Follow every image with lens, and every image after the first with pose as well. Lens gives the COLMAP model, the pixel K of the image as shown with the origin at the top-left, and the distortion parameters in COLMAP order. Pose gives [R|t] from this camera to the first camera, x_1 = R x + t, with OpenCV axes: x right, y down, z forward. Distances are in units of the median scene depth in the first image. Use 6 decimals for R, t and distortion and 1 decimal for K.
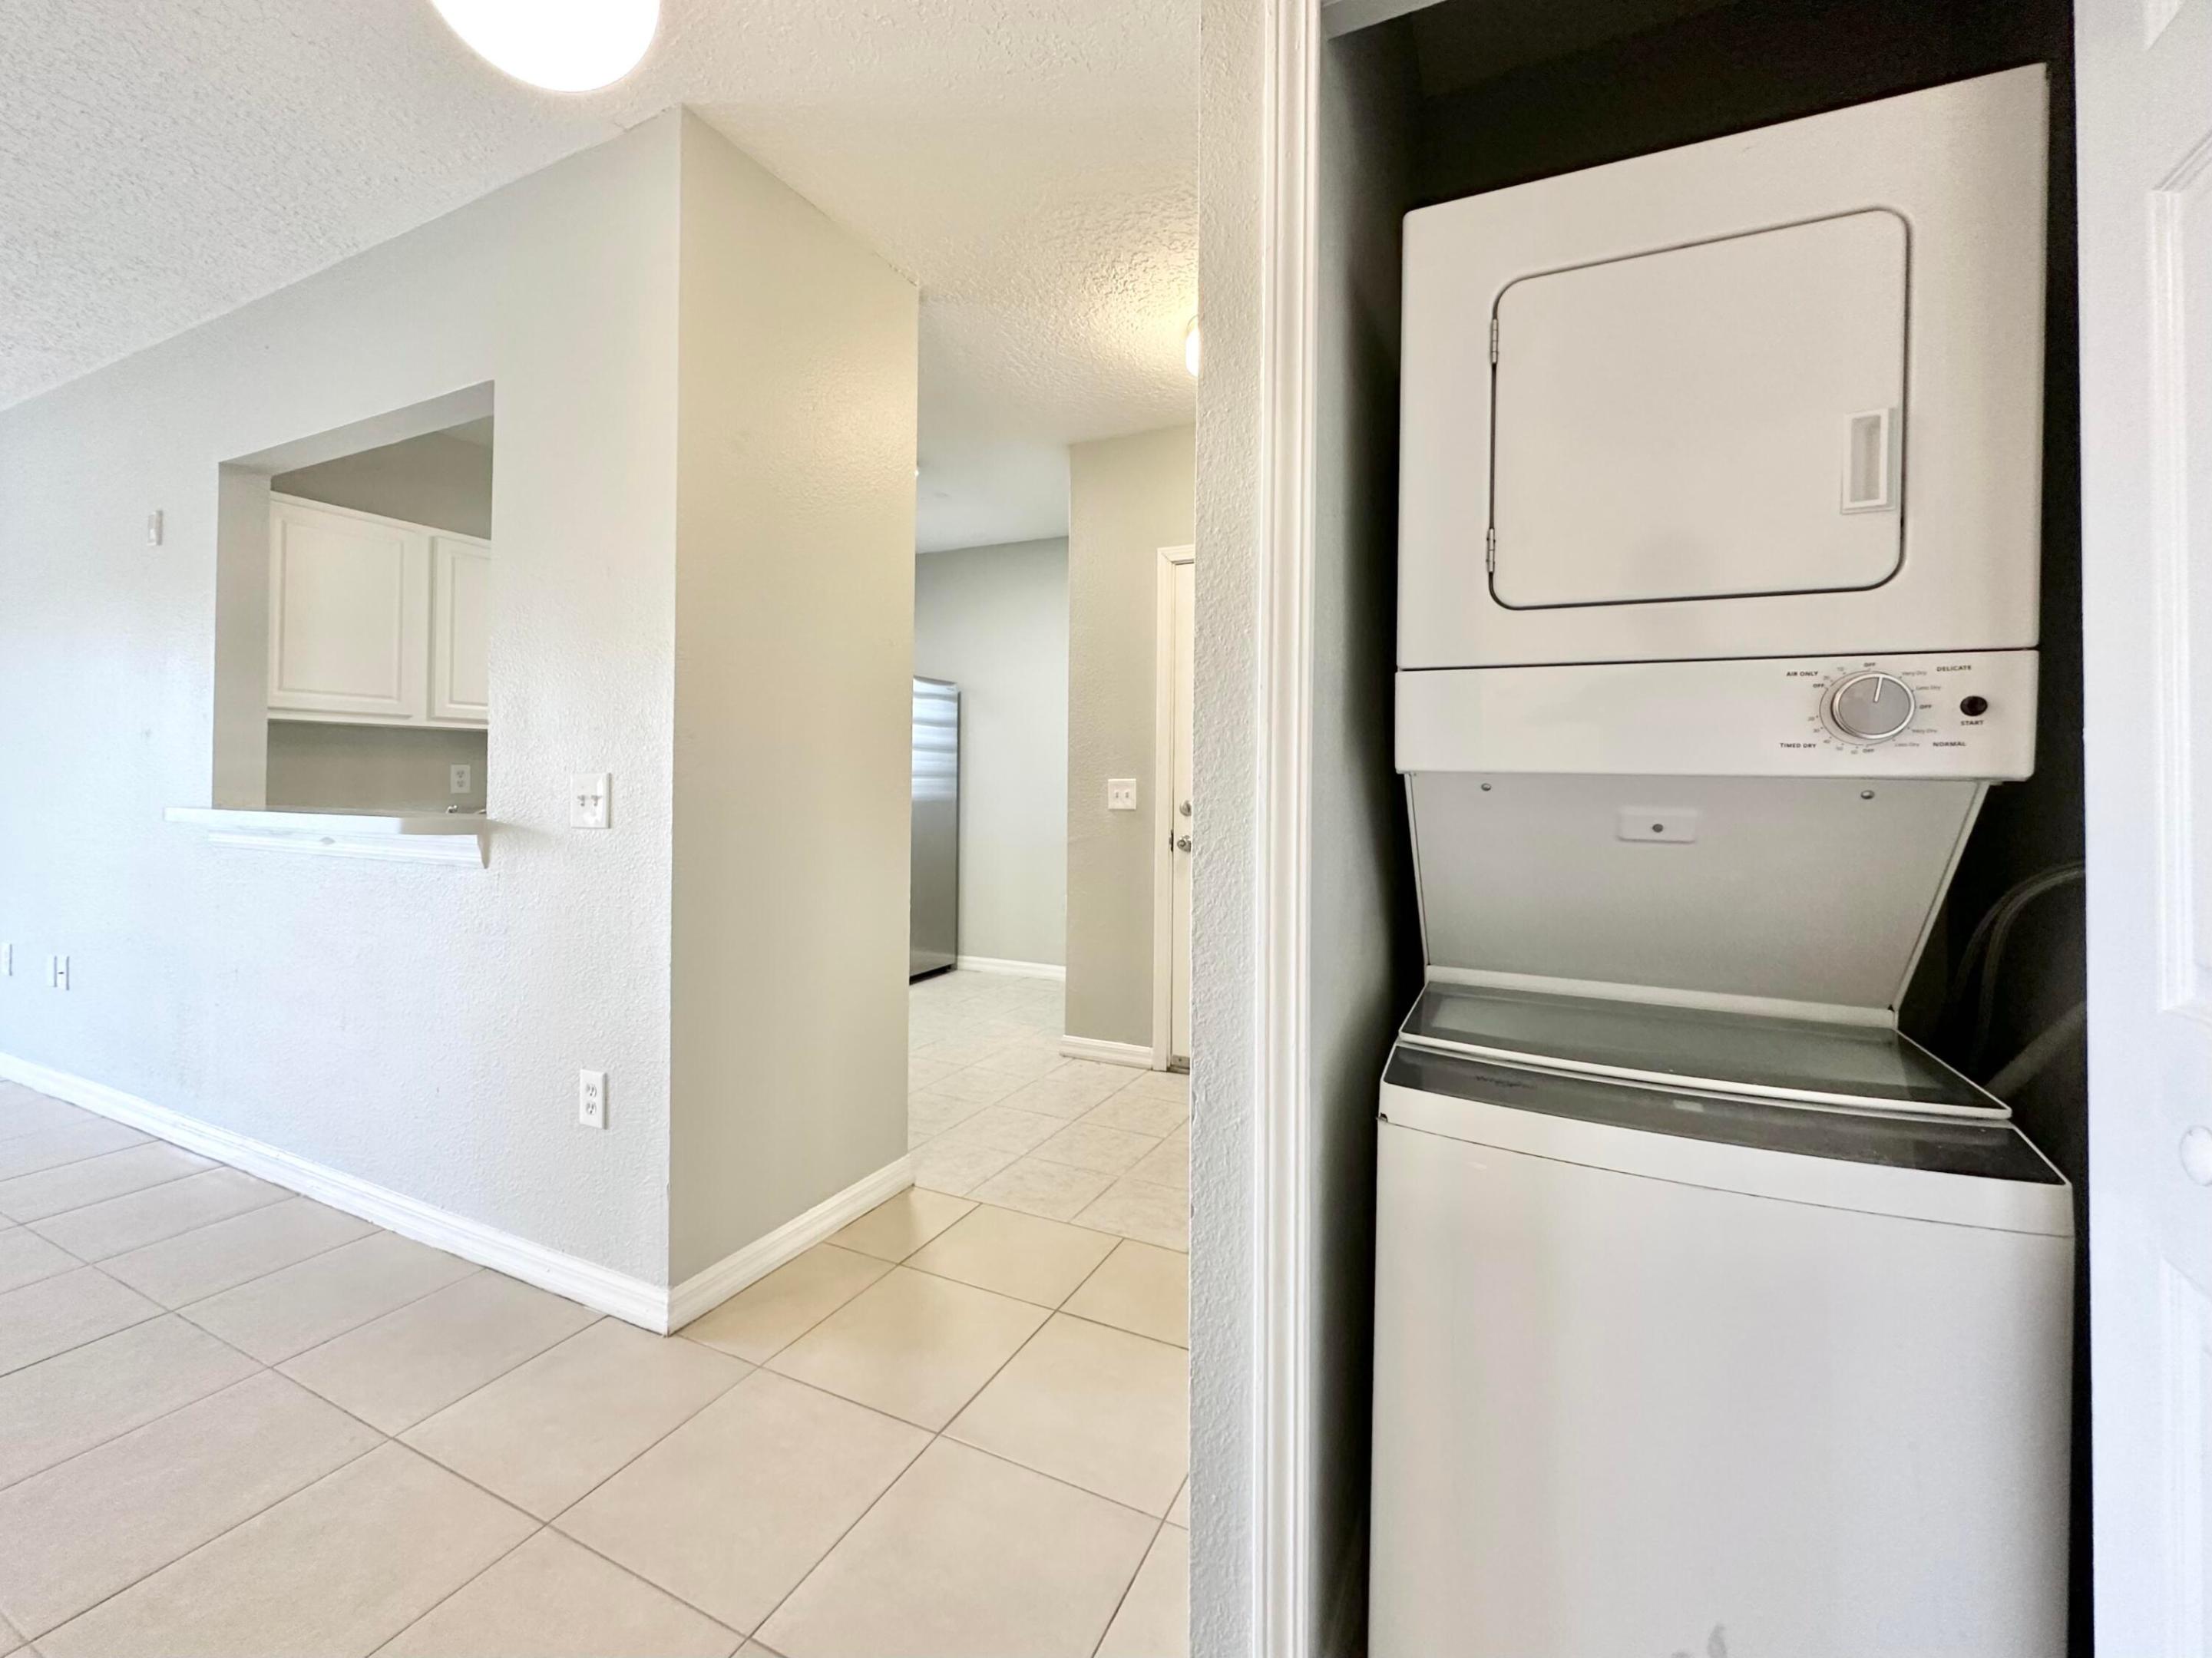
lens RADIAL K [[903.5, 0, 1109.5], [0, 903.5, 783.6], [0, 0, 1]] dist [-0.000021, 0.000074]
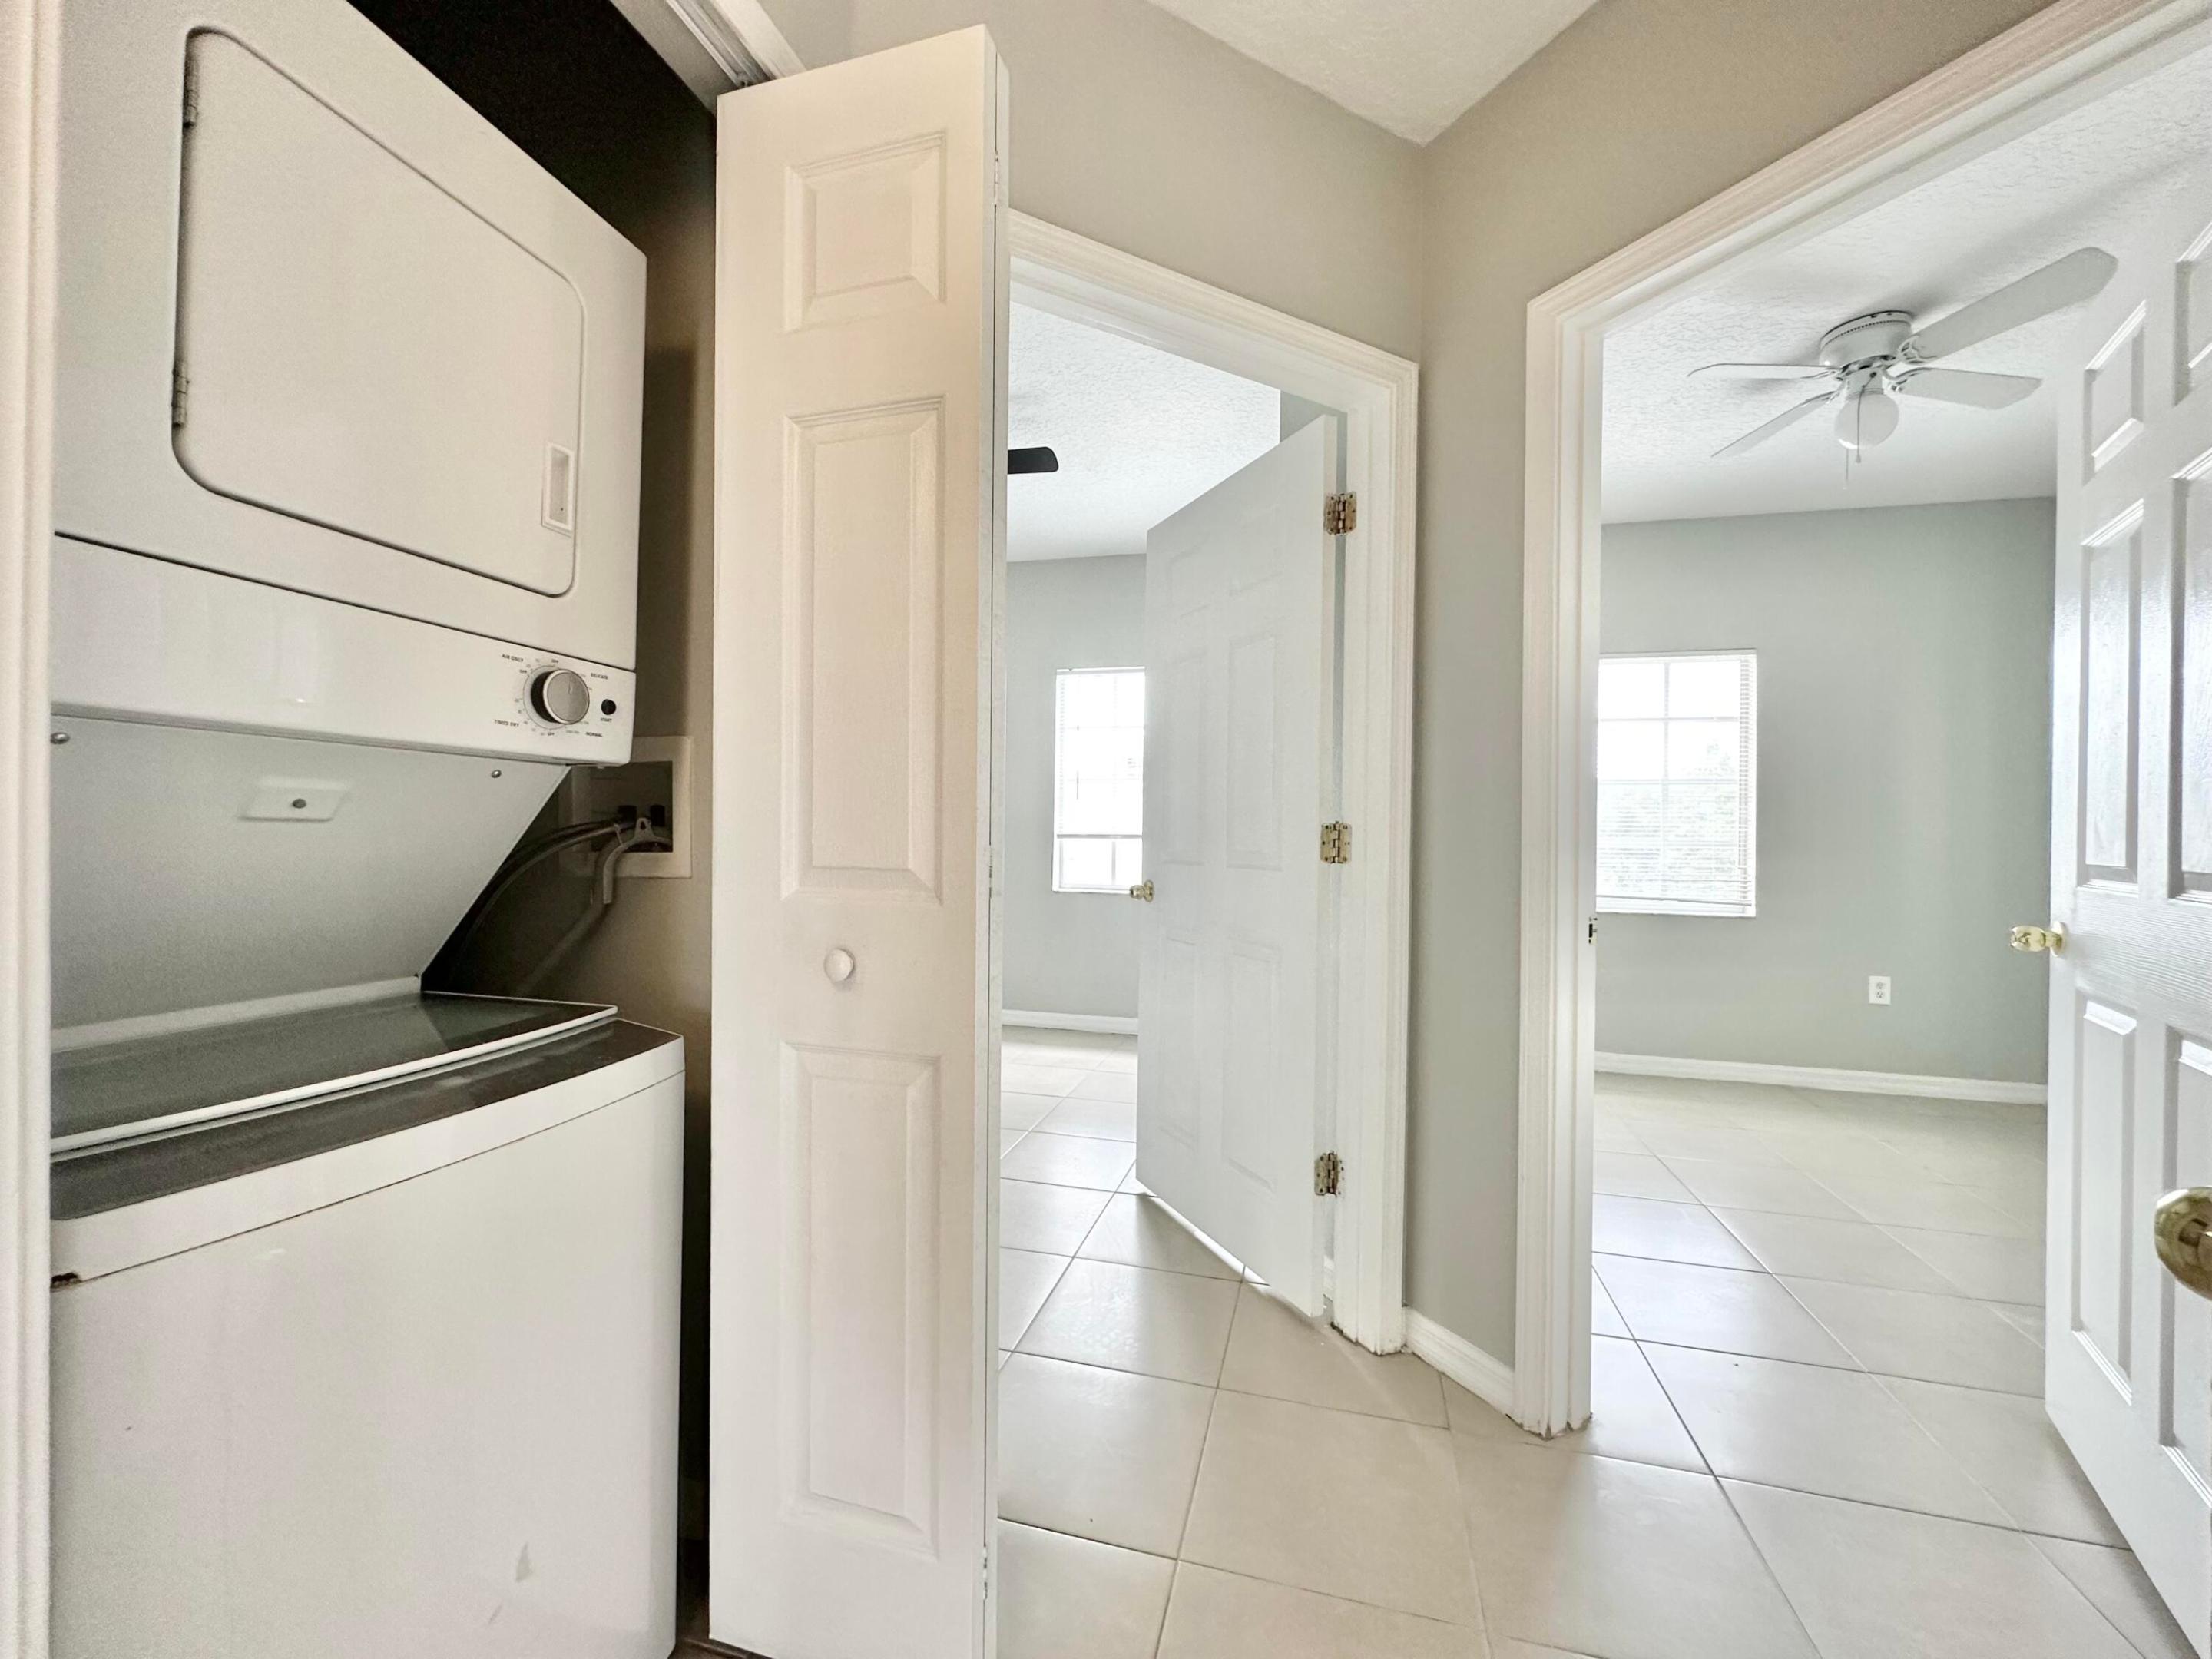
lens RADIAL K [[883.3, 0, 1106.0], [0, 883.3, 829.5], [0, 0, 1]] dist [-0.000763, 0.000069]
pose [[-0.182585, -0.013268, 0.983101, -0.424008], [-0.013609, 0.999847, 0.010967, 0.065241], [-0.983096, -0.011376, -0.182737, 0.487857]]
